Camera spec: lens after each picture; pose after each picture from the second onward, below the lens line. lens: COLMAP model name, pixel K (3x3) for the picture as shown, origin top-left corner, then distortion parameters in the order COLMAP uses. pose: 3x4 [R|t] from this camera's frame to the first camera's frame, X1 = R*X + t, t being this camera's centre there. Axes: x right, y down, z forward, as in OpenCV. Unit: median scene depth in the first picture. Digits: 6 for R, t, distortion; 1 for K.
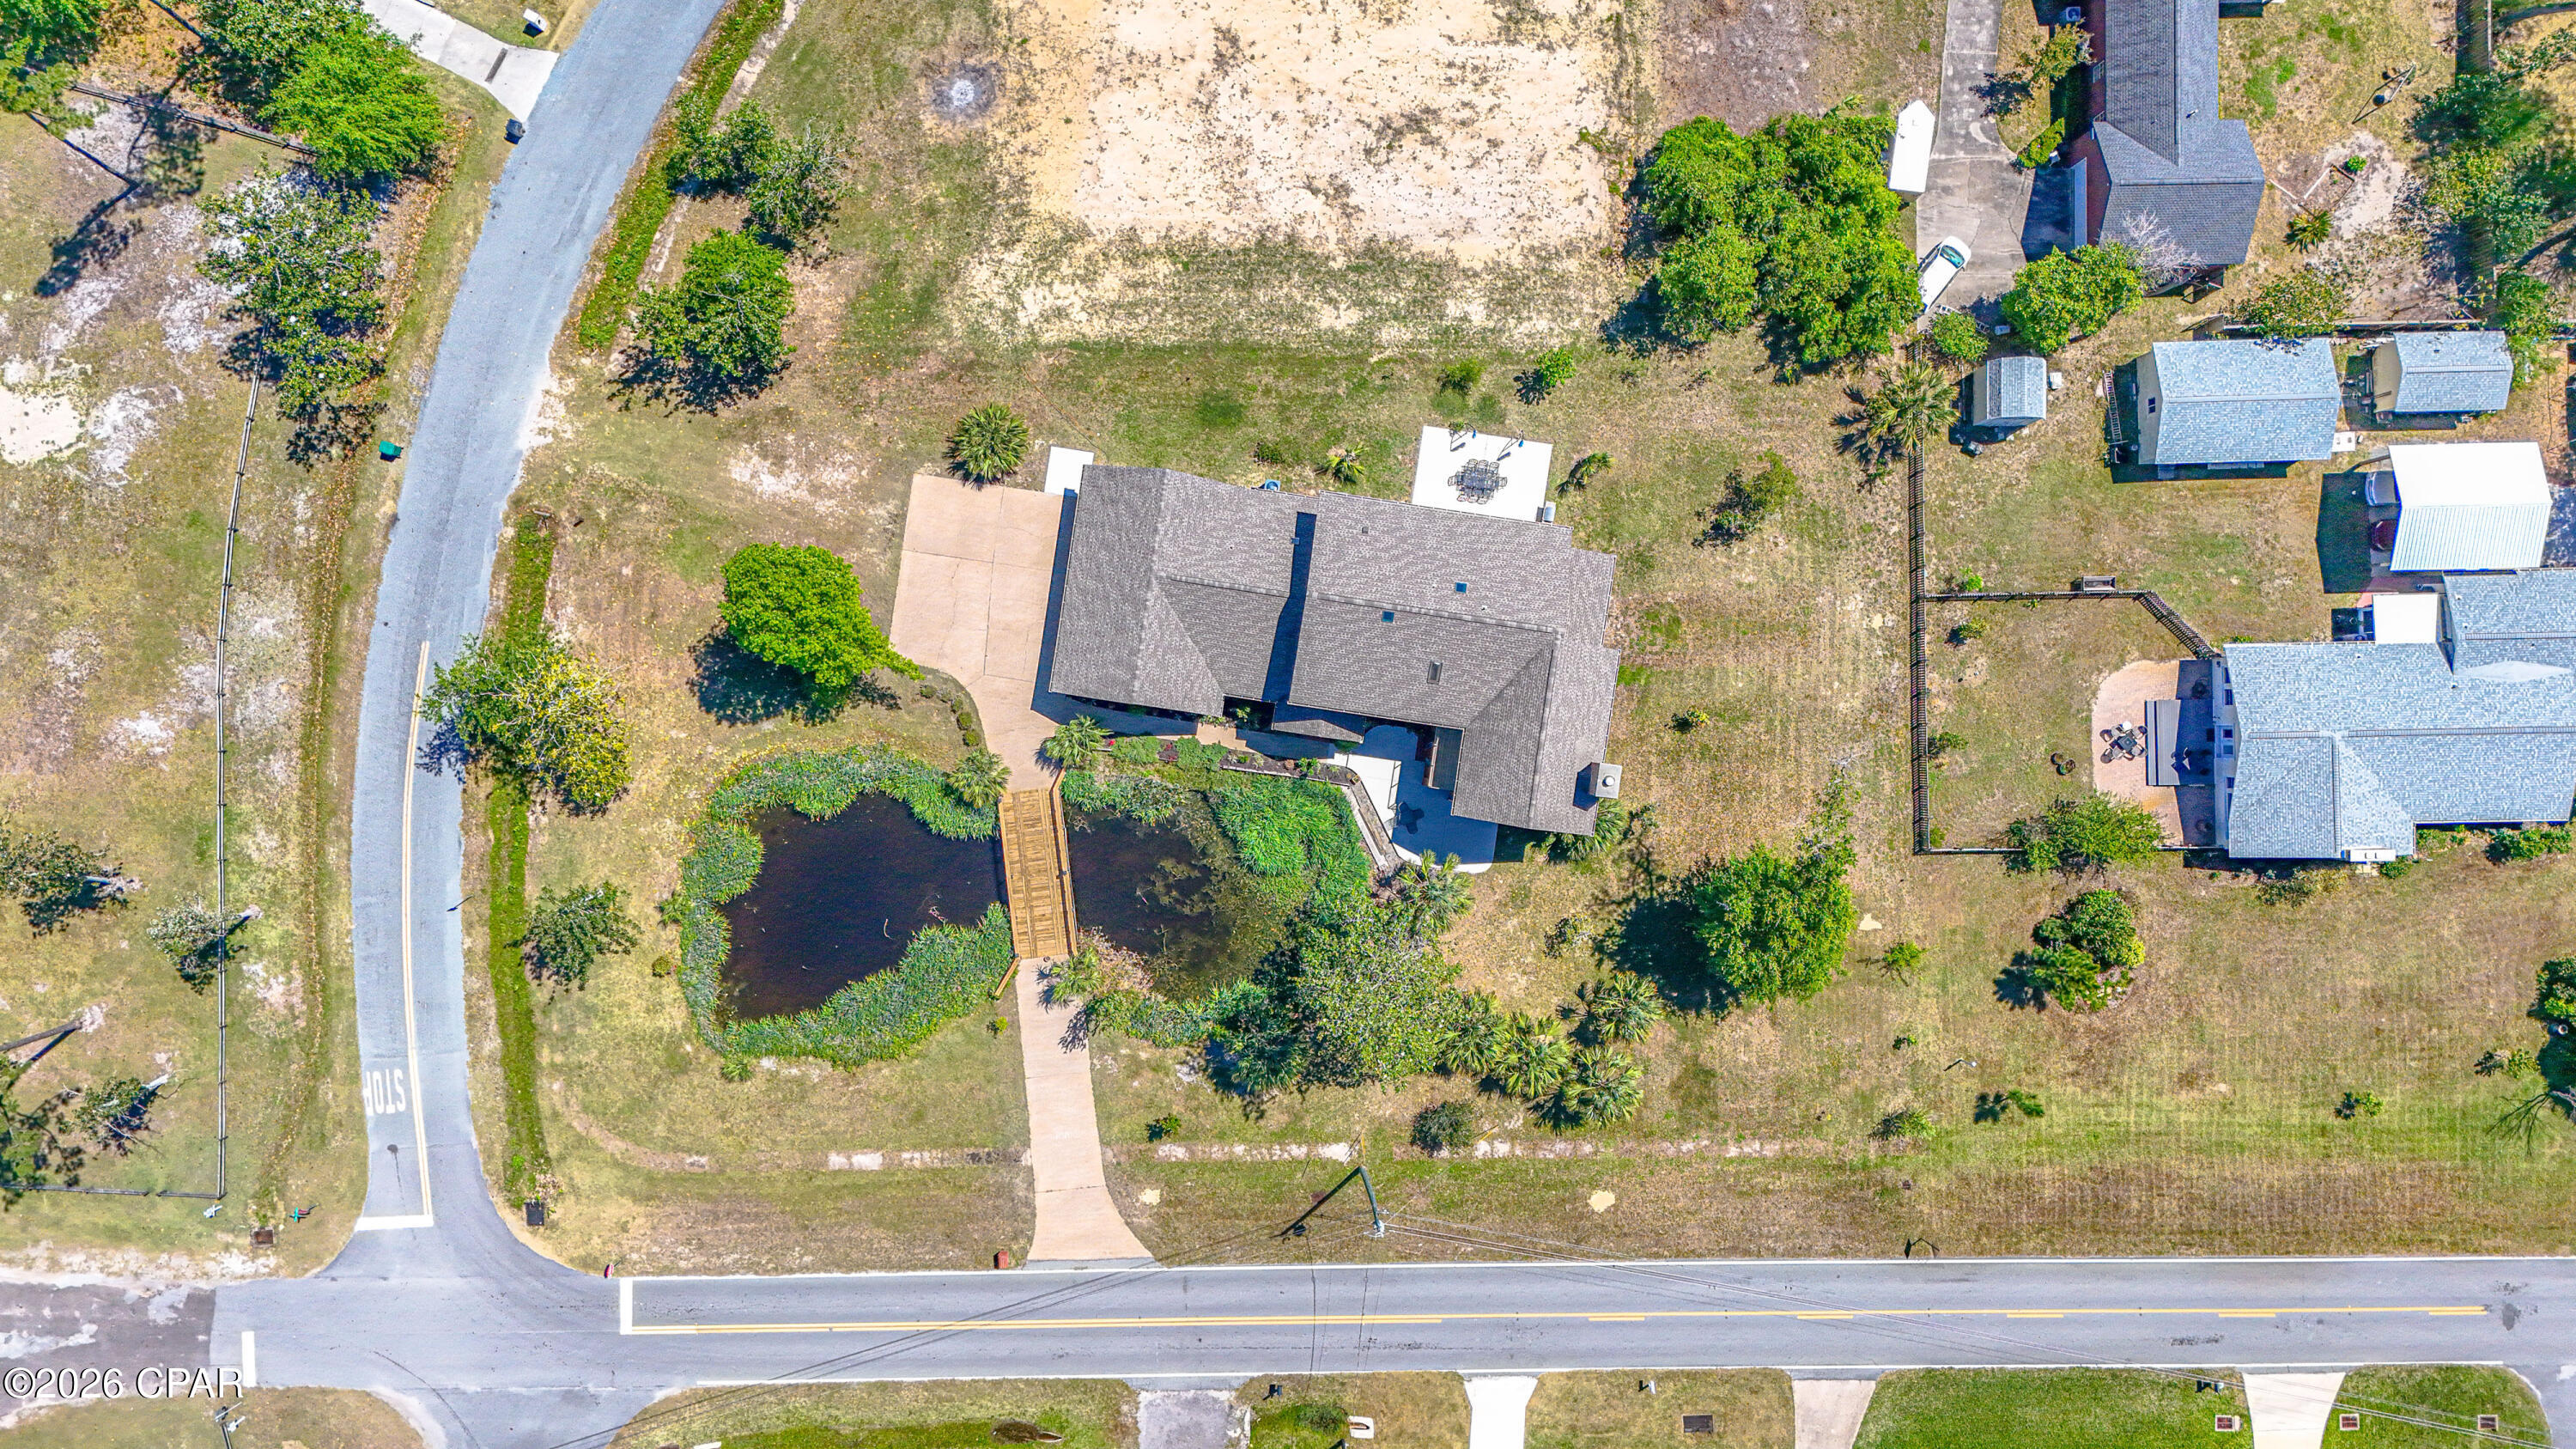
lens RADIAL K [[1882.0, 0, 1280.8], [0, 1882.0, 720.4], [0, 0, 1]] dist [0.068105, -0.058235]
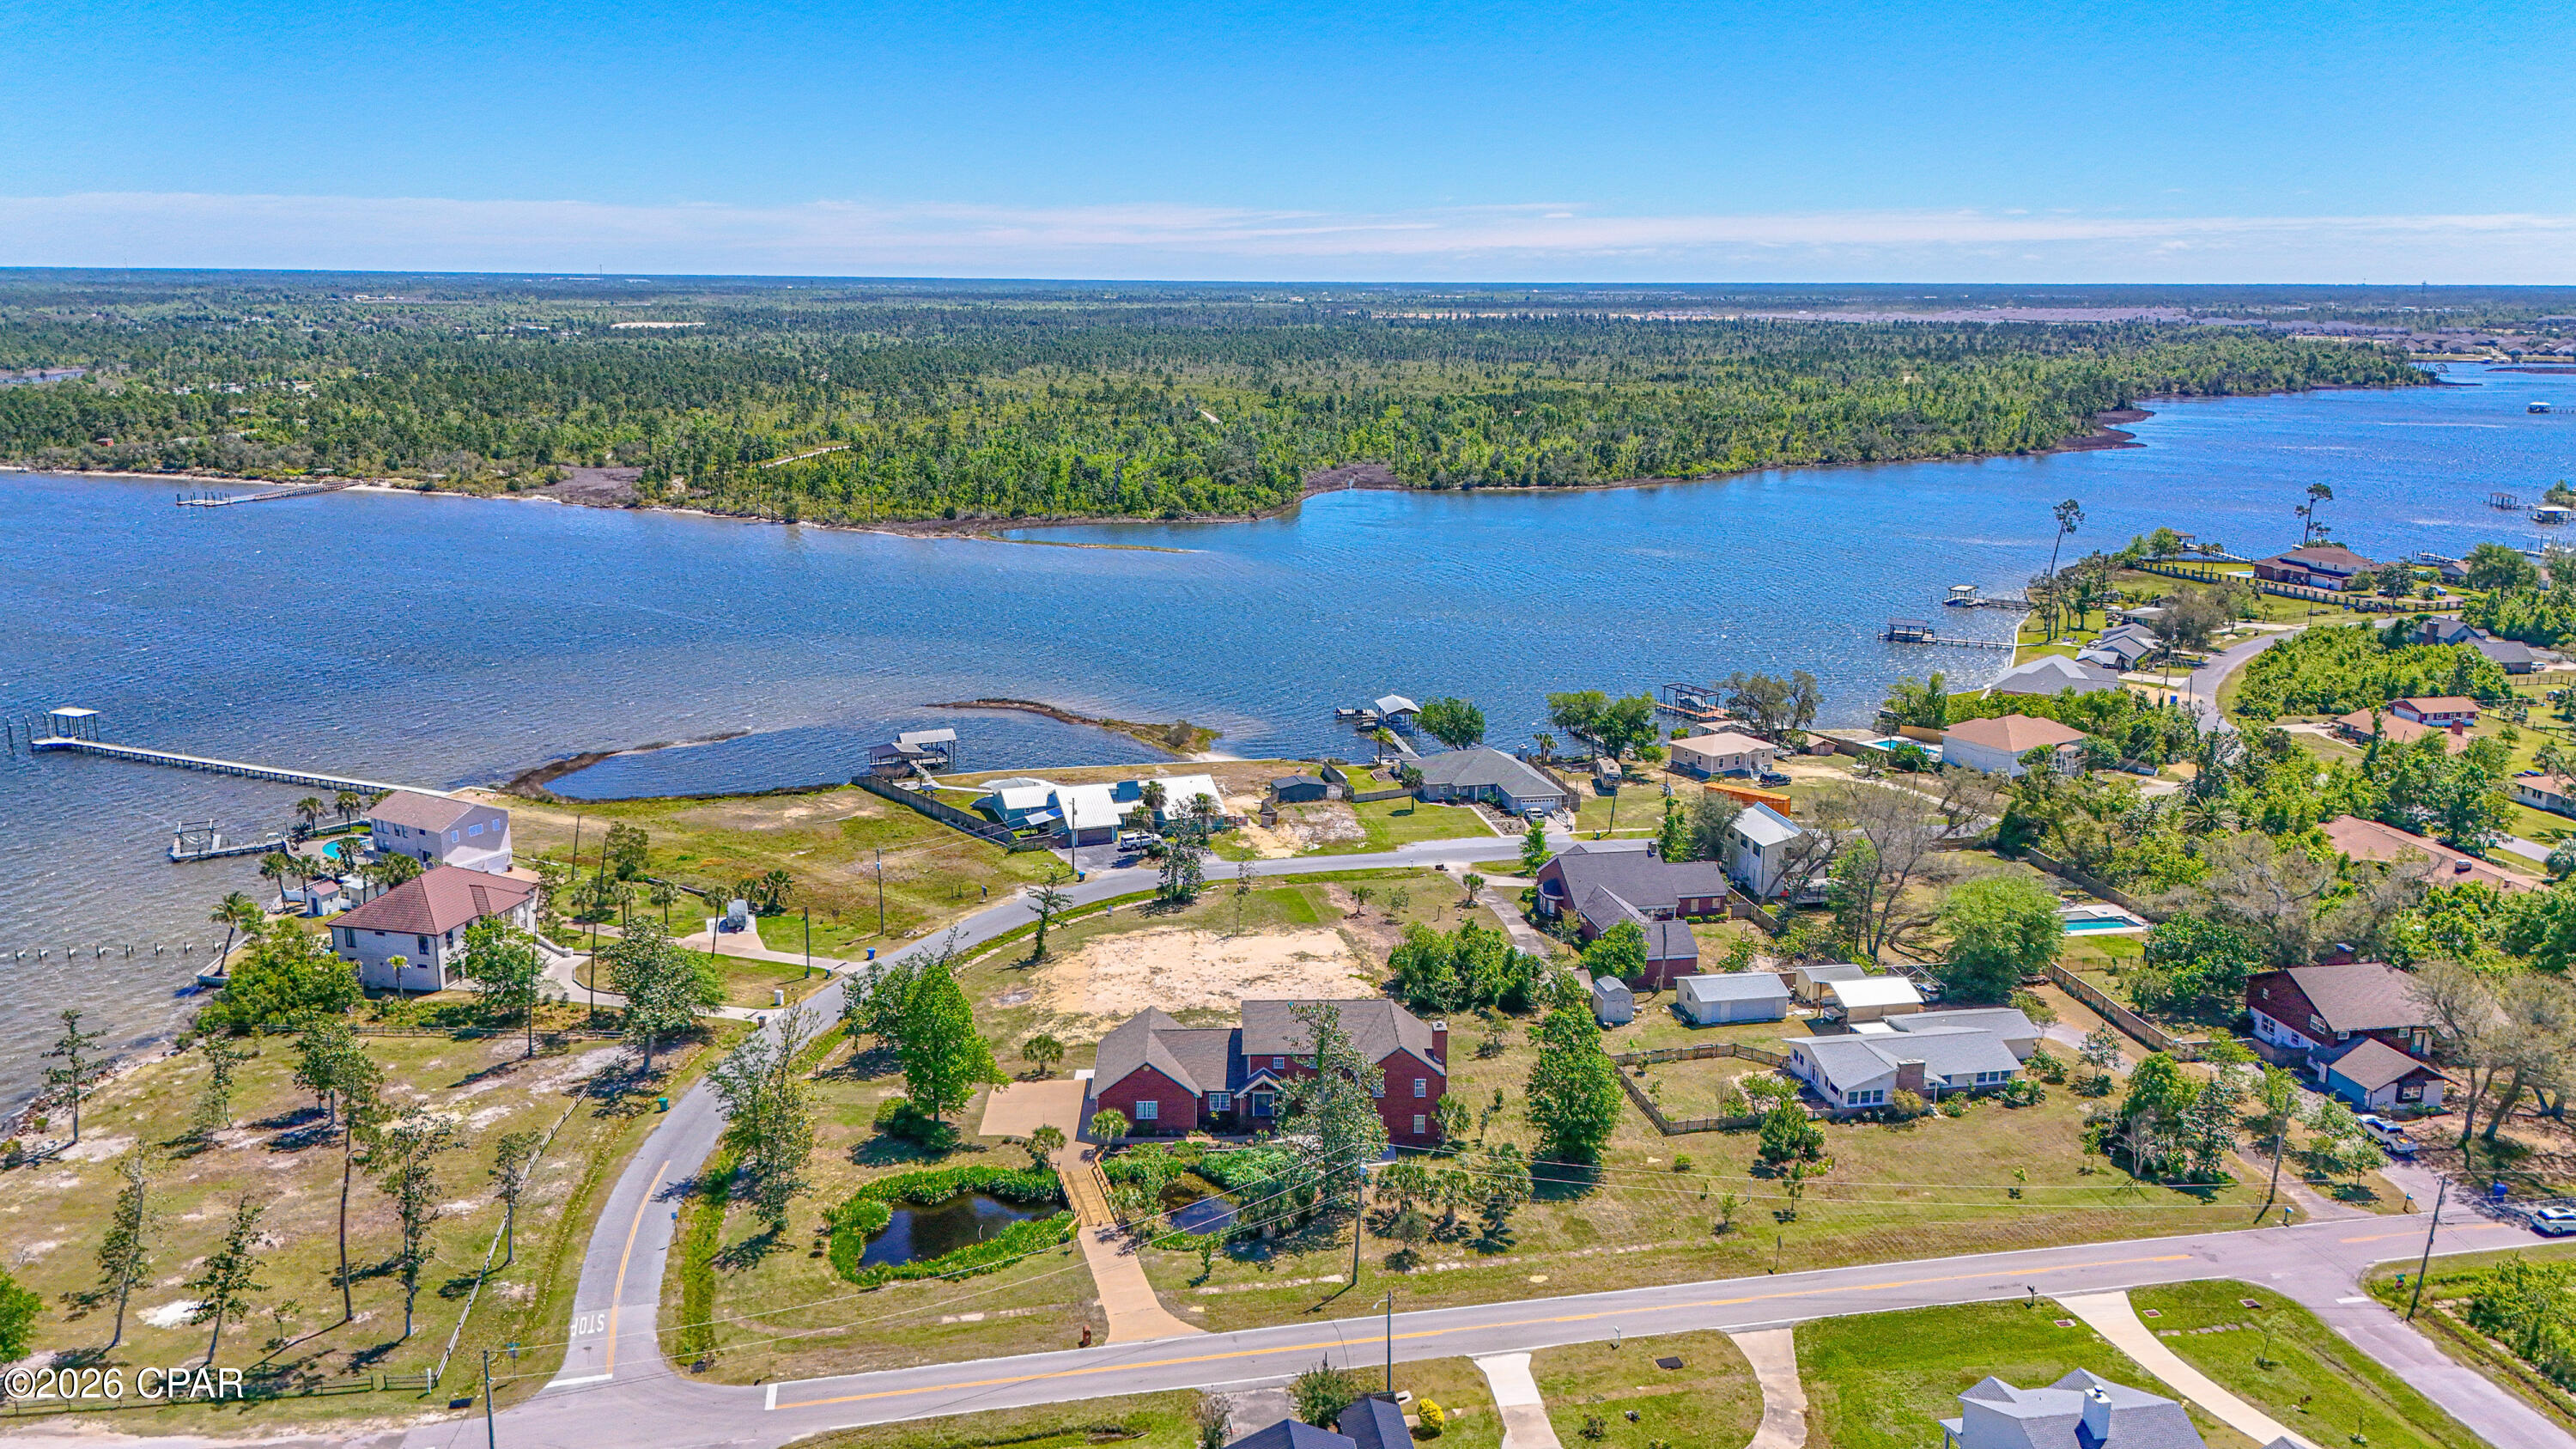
lens RADIAL K [[1882.0, 0, 1276.4], [0, 1882.0, 712.3], [0, 0, 1]] dist [0.068105, -0.058235]
pose [[0.984498, -0.048026, 0.168692, -0.212951], [0.175238, 0.228649, -0.957607, 1.394605], [0.007418, 0.972324, 0.233520, 0.310173]]
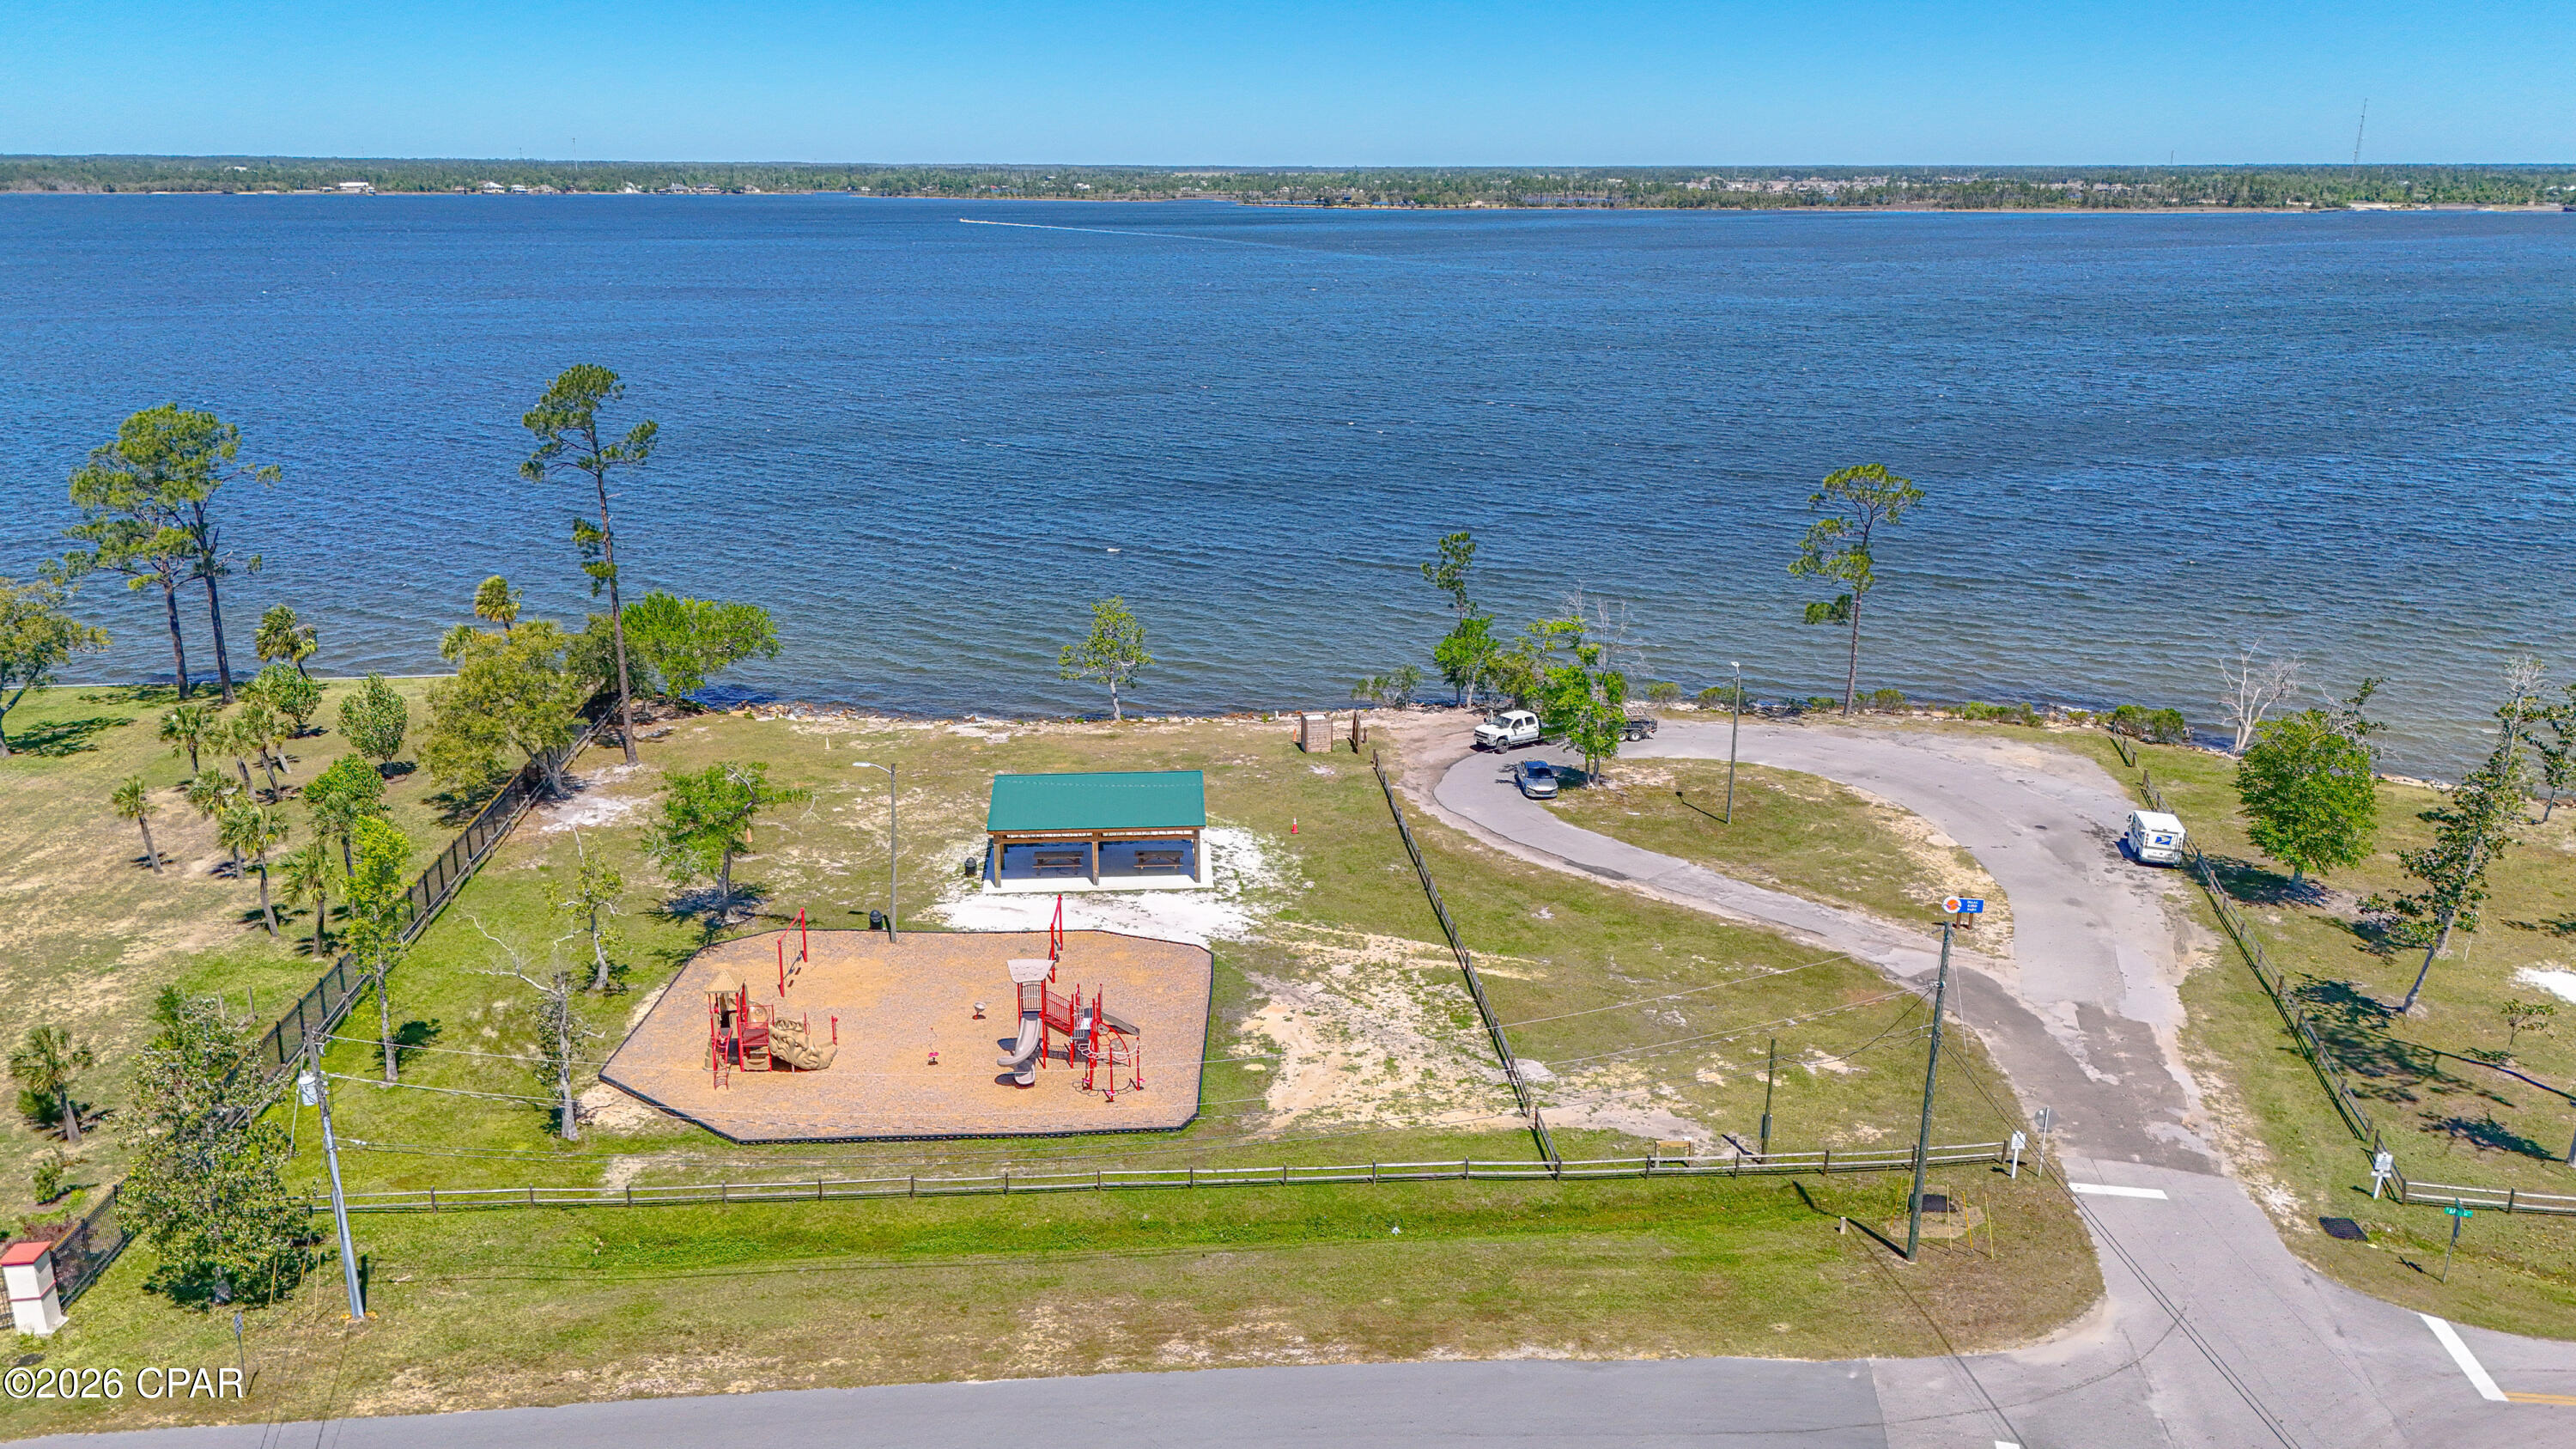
lens RADIAL K [[1882.0, 0, 1283.6], [0, 1882.0, 735.1], [0, 0, 1]] dist [0.068105, -0.058235]
pose [[-0.180074, 0.267914, -0.946465, 0.033159], [-0.983653, -0.049849, 0.173039, 0.491461], [-0.000821, 0.962152, 0.272511, 0.698477]]
